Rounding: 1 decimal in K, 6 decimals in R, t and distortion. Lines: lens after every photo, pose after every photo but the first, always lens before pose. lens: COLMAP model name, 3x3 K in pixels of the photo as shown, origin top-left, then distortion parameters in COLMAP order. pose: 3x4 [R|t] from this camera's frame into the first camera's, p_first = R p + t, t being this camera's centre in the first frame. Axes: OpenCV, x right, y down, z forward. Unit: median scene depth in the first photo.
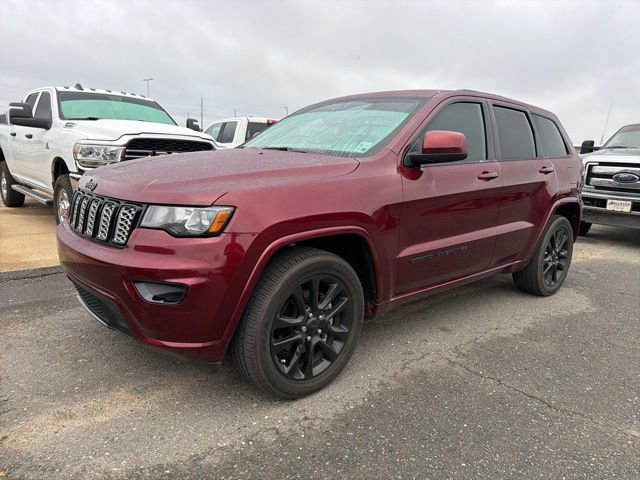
lens RADIAL K [[461.0, 0, 320.0], [0, 461.0, 240.0], [0, 0, 1]] dist [0.010994, -0.008751]
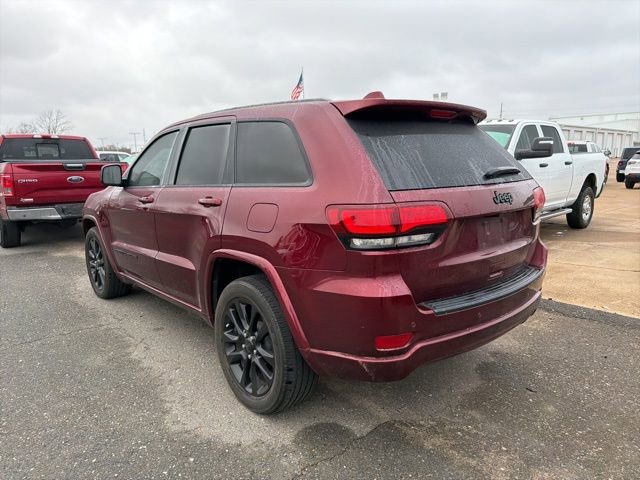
lens RADIAL K [[467.2, 0, 319.0], [0, 467.2, 237.0], [0, 0, 1]] dist [0.002646, -0.002474]
pose [[-0.021002, 0.118583, -0.992722, 1.723814], [-0.179344, 0.976388, 0.120426, -0.305339], [0.983562, 0.180568, 0.000761, 1.666394]]
